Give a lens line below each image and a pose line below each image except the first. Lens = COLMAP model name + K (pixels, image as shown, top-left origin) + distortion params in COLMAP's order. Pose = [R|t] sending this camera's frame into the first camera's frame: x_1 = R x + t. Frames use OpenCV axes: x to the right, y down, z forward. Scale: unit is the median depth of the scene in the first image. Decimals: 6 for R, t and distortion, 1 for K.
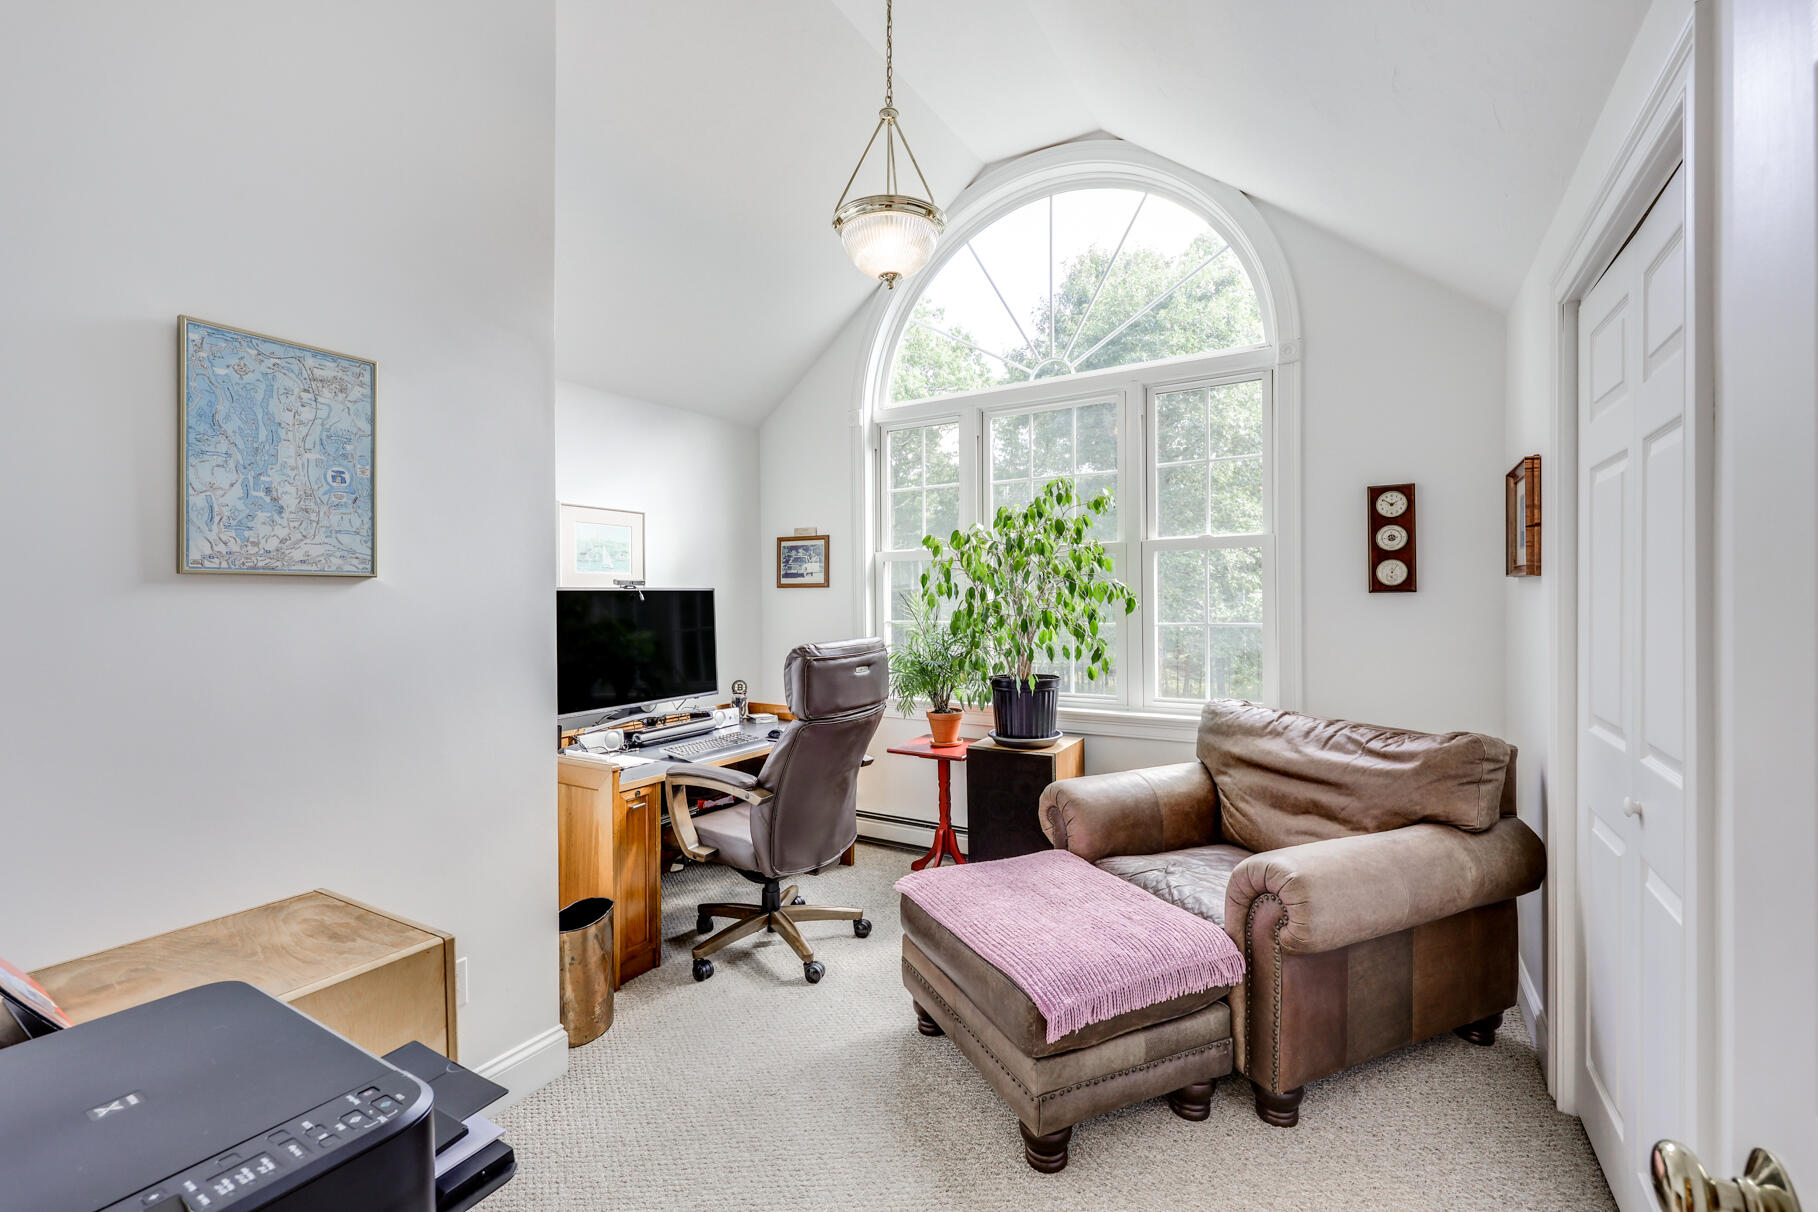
lens RADIAL K [[822.1, 0, 913.8], [0, 822.1, 598.4], [0, 0, 1]] dist [0.001958, -0.000906]
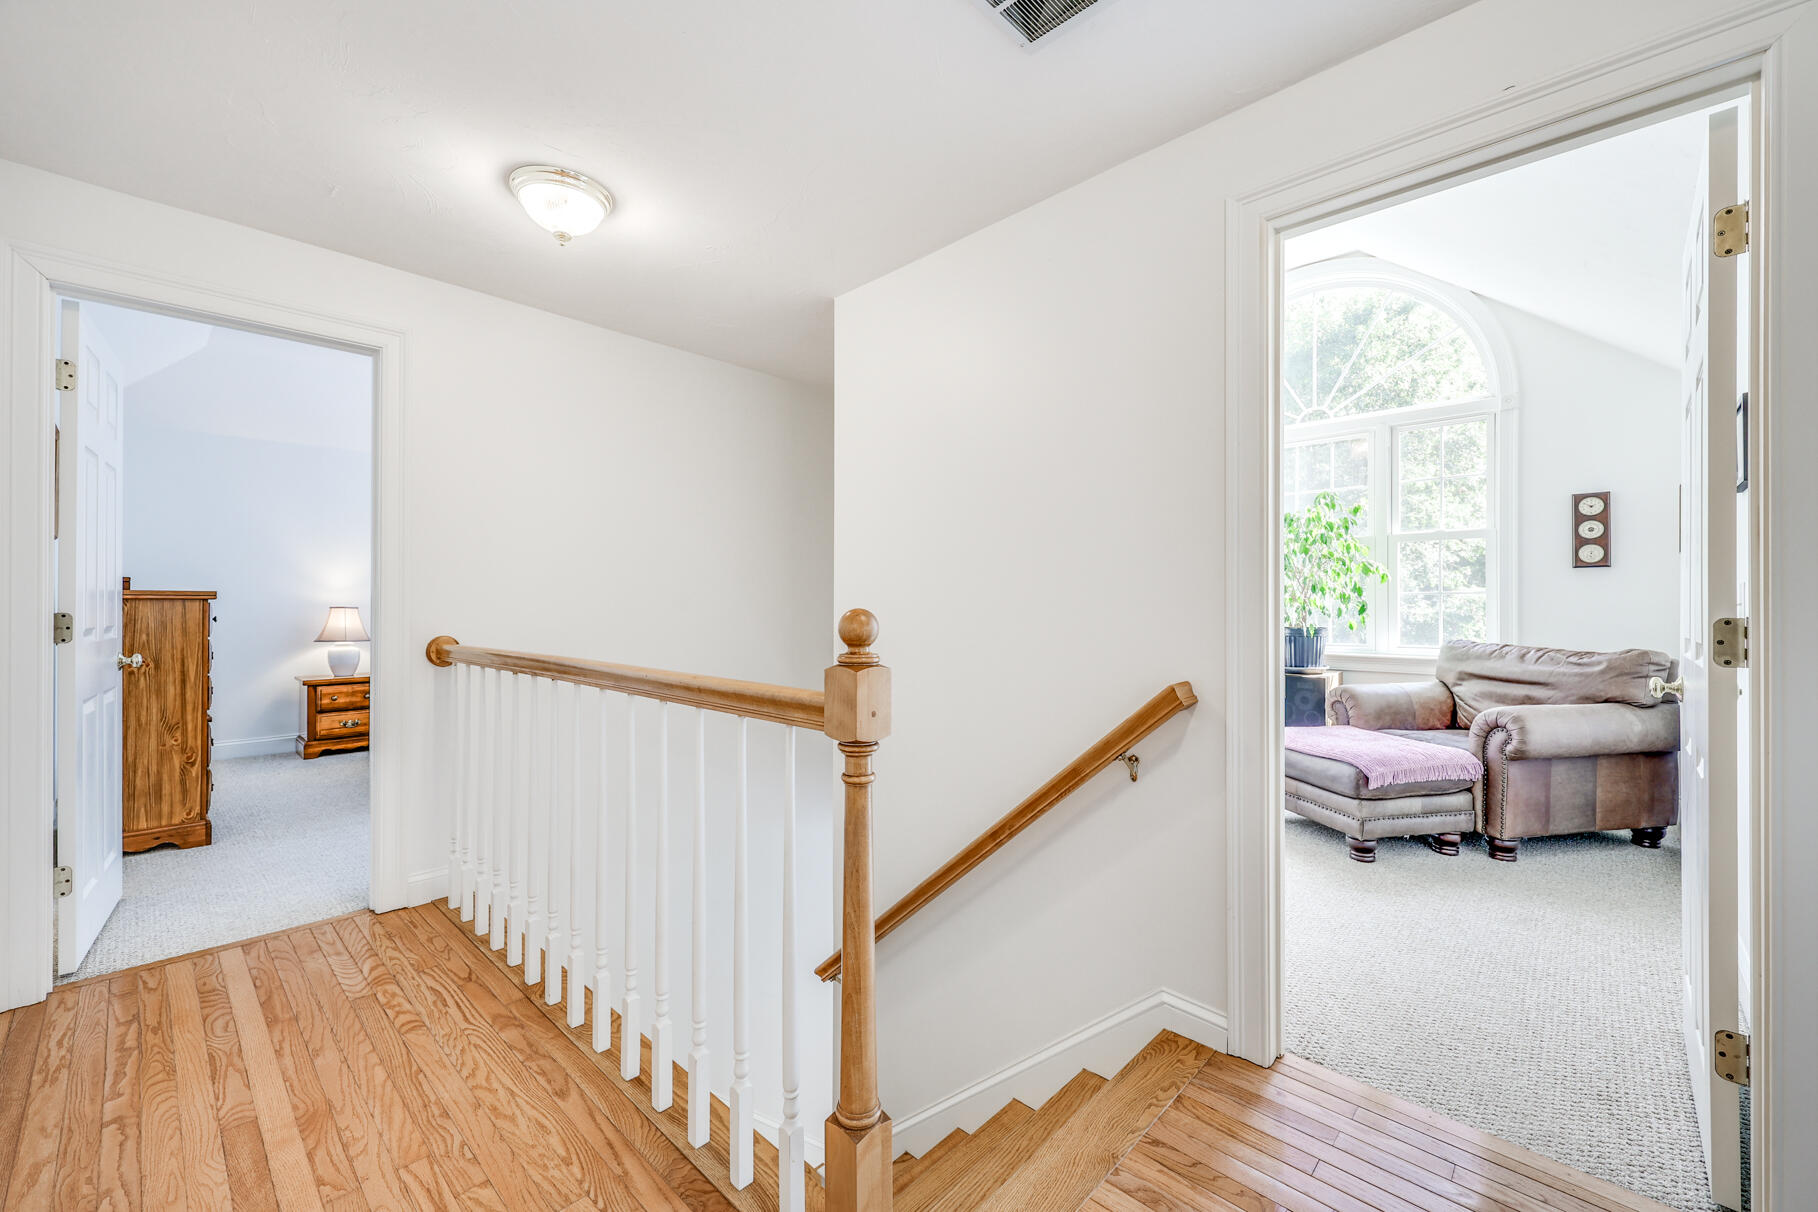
lens RADIAL K [[751.6, 0, 911.9], [0, 751.6, 603.9], [0, 0, 1]] dist [0.001414, -0.000024]
pose [[0.974025, 0.006077, -0.226358, -0.355708], [-0.005033, 0.999974, 0.005188, 0.071108], [0.226384, -0.003914, 0.974030, -0.706664]]
